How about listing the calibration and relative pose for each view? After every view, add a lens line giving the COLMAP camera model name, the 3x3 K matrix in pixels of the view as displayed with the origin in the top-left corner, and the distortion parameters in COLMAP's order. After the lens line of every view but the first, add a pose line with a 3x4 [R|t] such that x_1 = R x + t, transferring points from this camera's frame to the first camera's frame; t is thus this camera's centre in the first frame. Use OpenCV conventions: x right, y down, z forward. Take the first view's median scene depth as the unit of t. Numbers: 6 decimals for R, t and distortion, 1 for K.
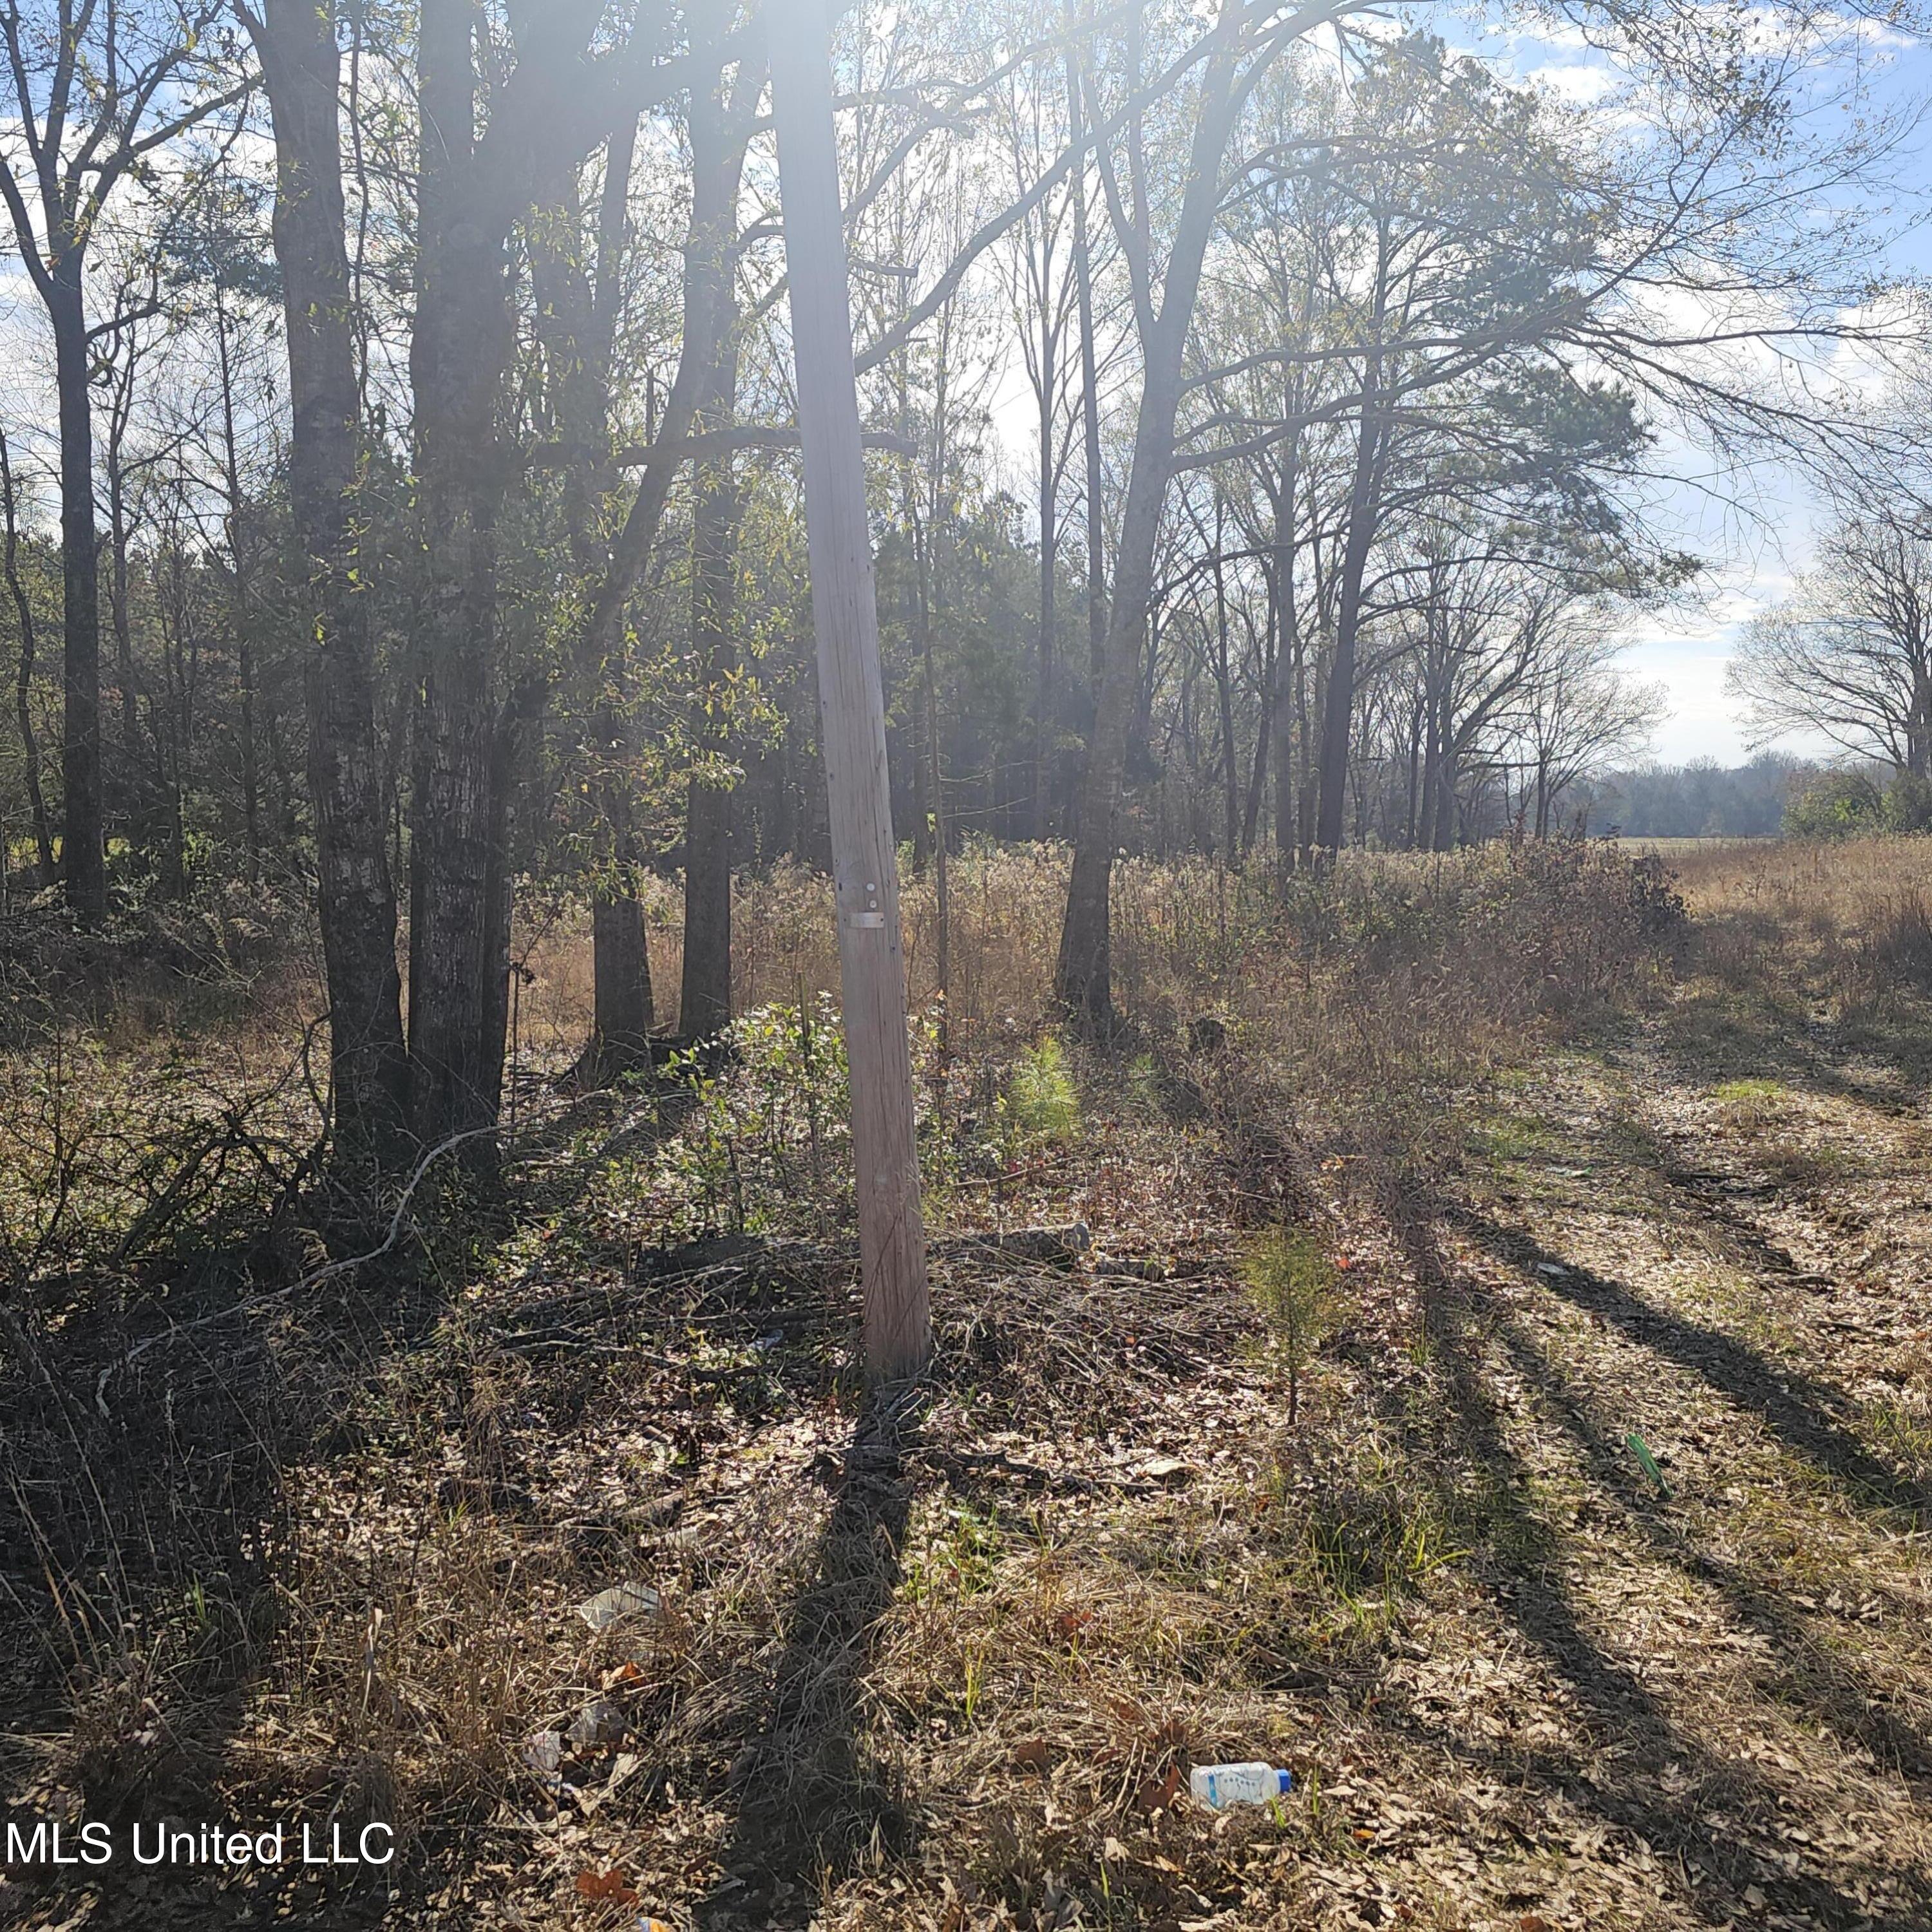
lens RADIAL K [[1719.6, 0, 923.5], [0, 1719.6, 978.8], [0, 0, 1]] dist [0.057322, -0.058117]
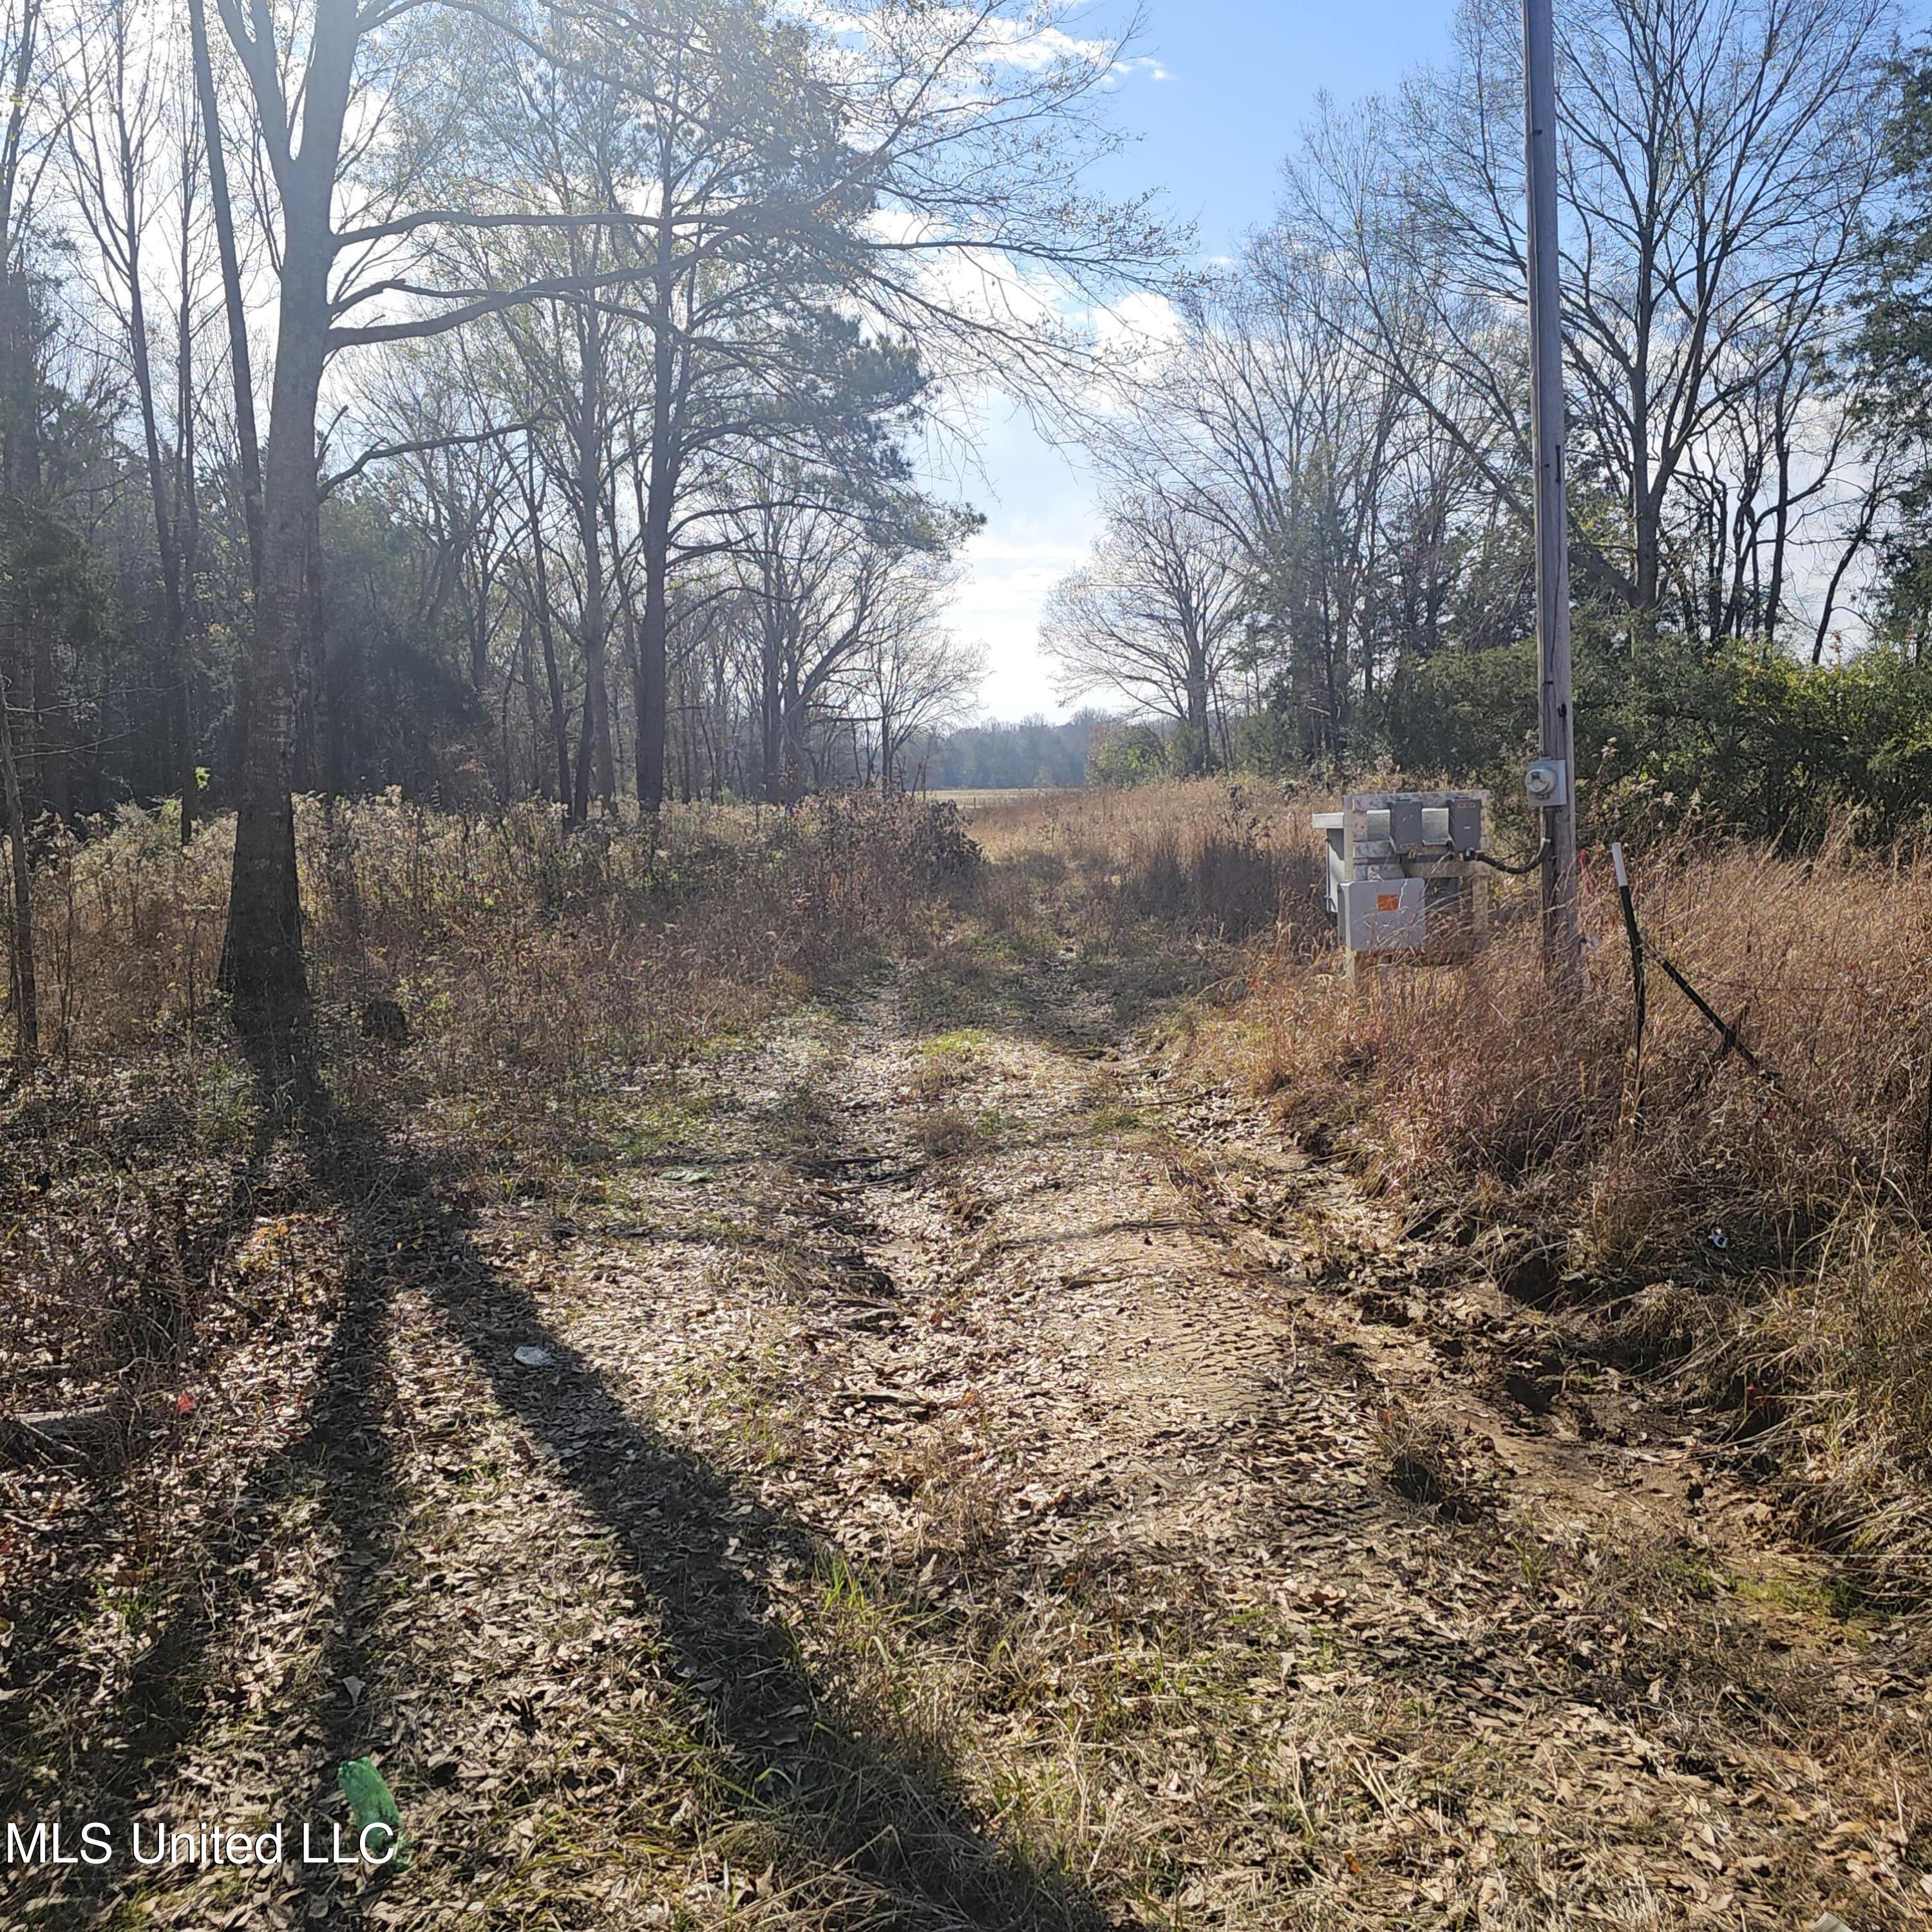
lens RADIAL K [[1719.6, 0, 956.7], [0, 1719.6, 951.0], [0, 0, 1]] dist [0.057322, -0.058117]
pose [[0.931939, -0.051719, 0.358908, 0.119070], [0.048741, 0.998661, 0.017349, -0.000443], [-0.359324, 0.001325, 0.933212, 0.117118]]
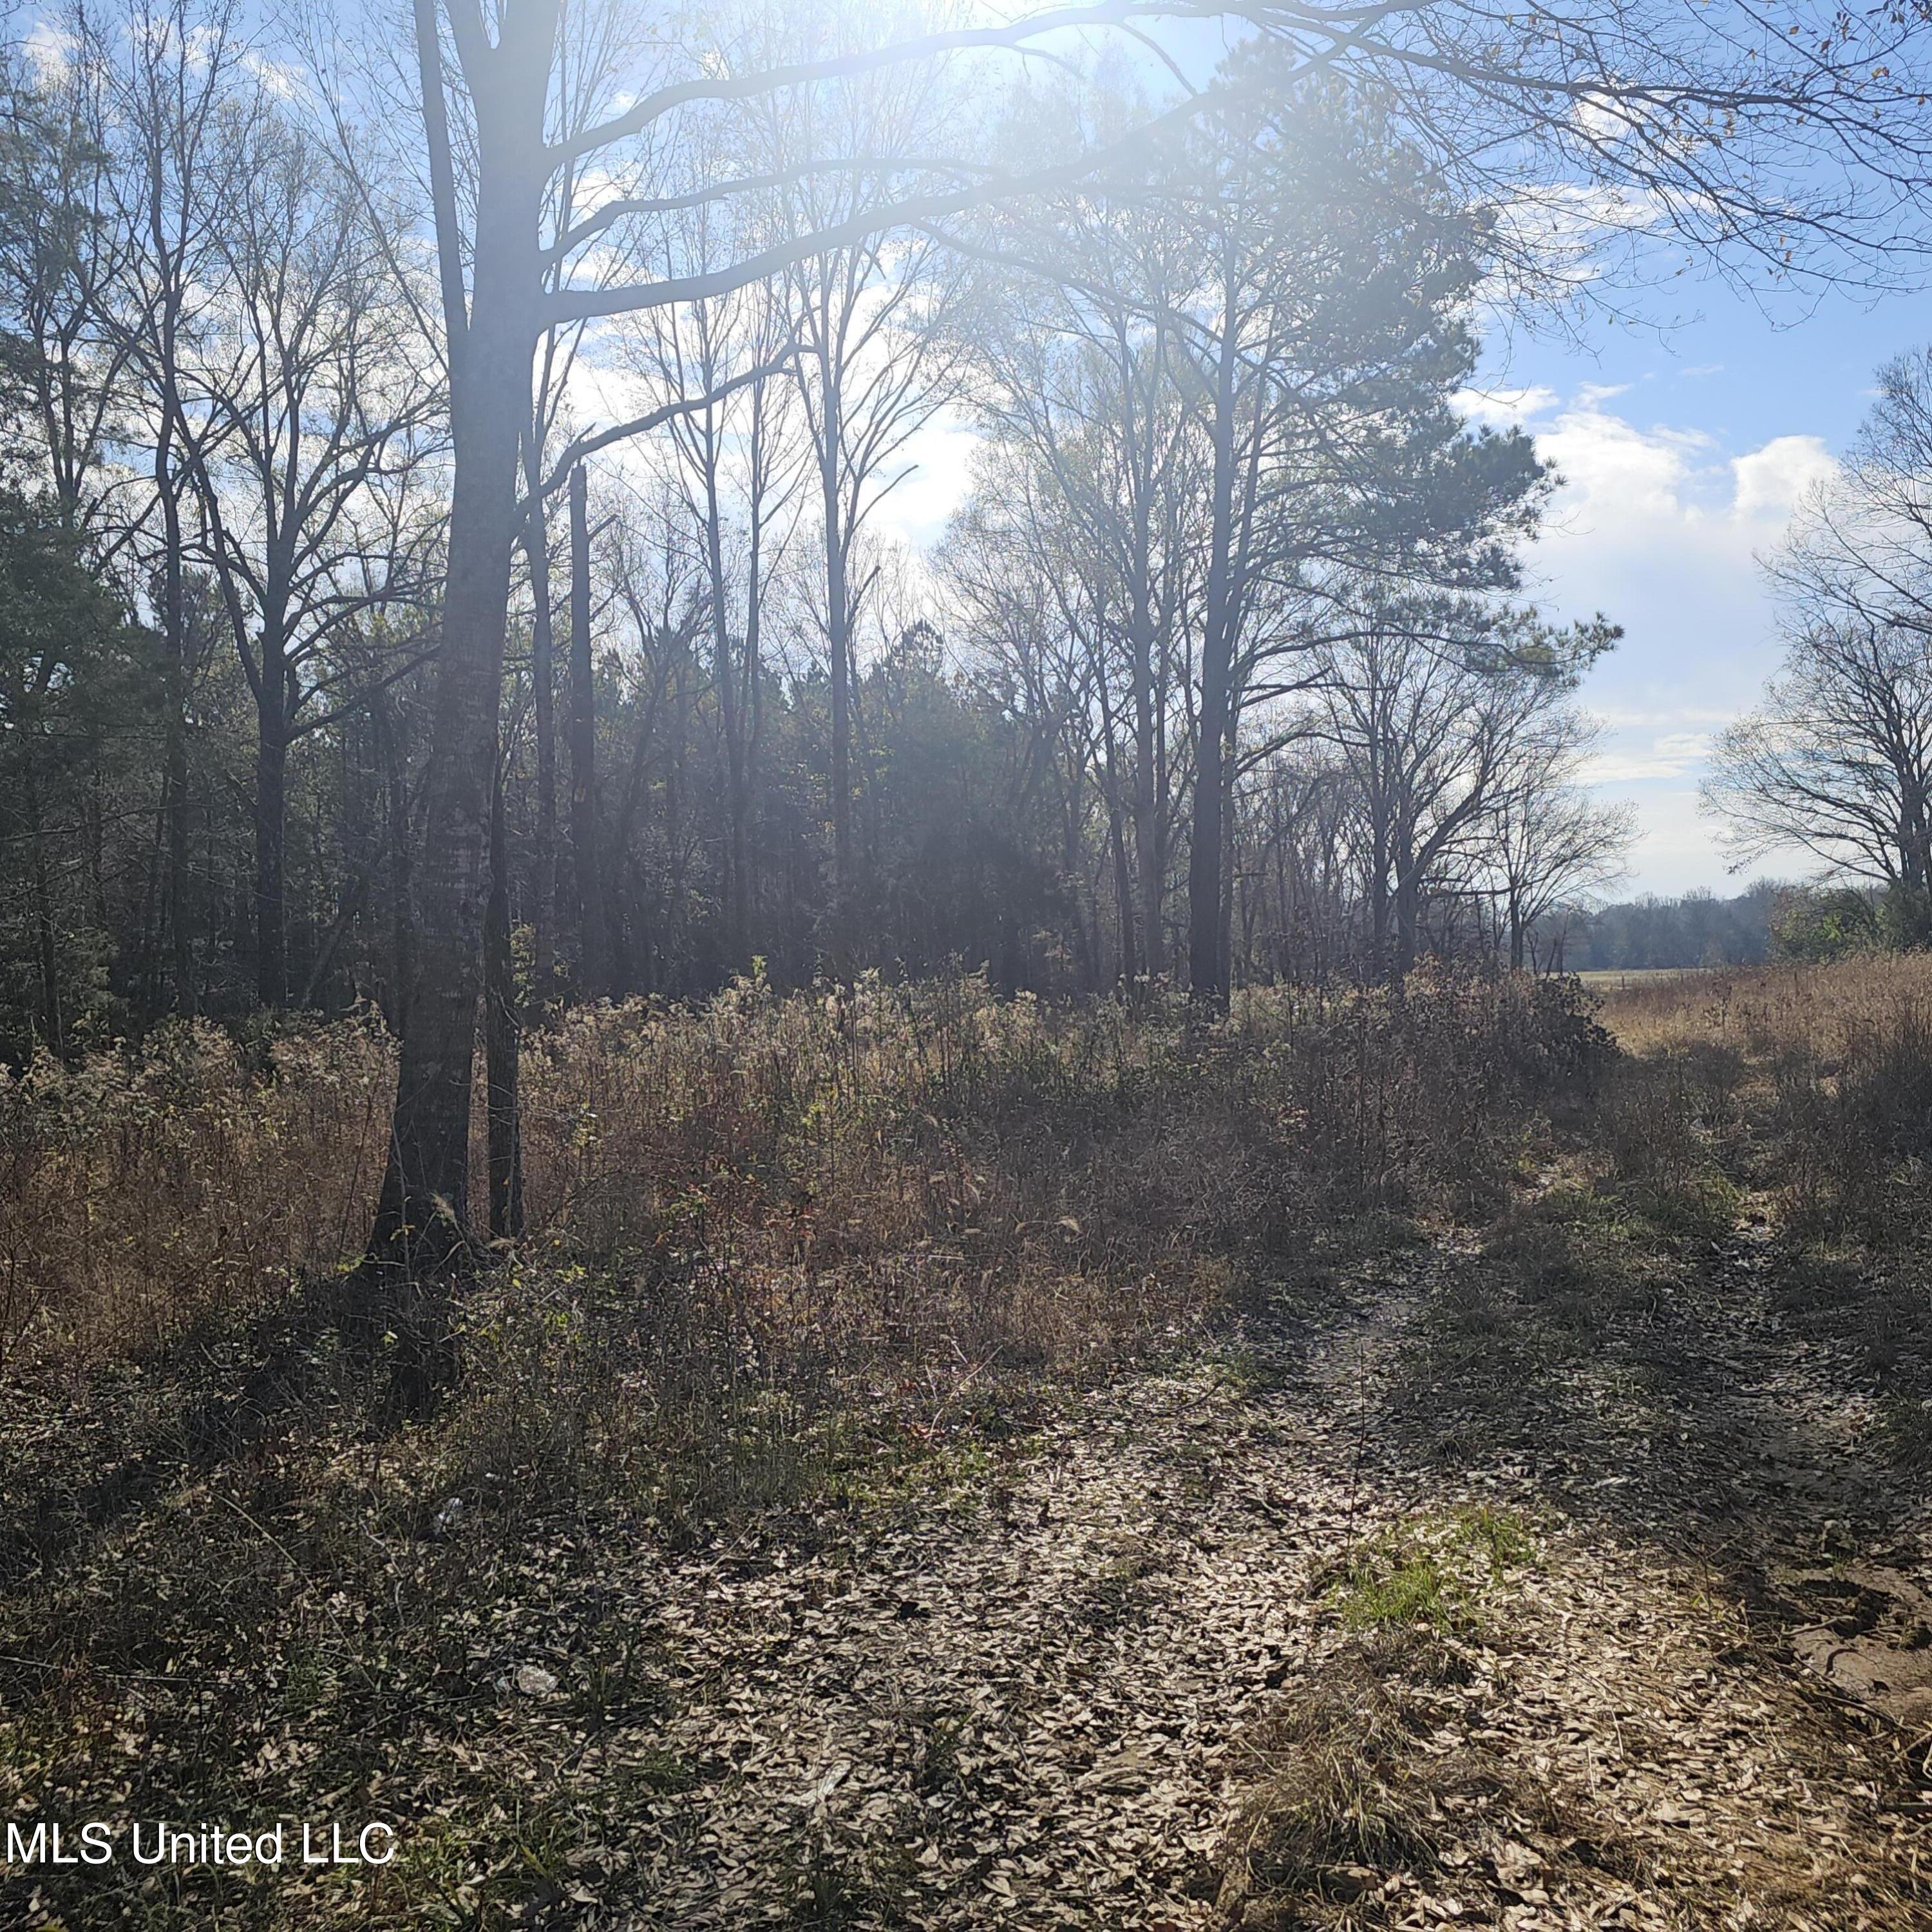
lens RADIAL K [[1719.6, 0, 958.8], [0, 1719.6, 964.8], [0, 0, 1]] dist [0.057322, -0.058117]
pose [[0.999429, -0.031845, 0.011253, 0.291180], [0.032799, 0.994605, -0.098414, -0.019080], [-0.008058, 0.098727, 0.995082, 0.492004]]
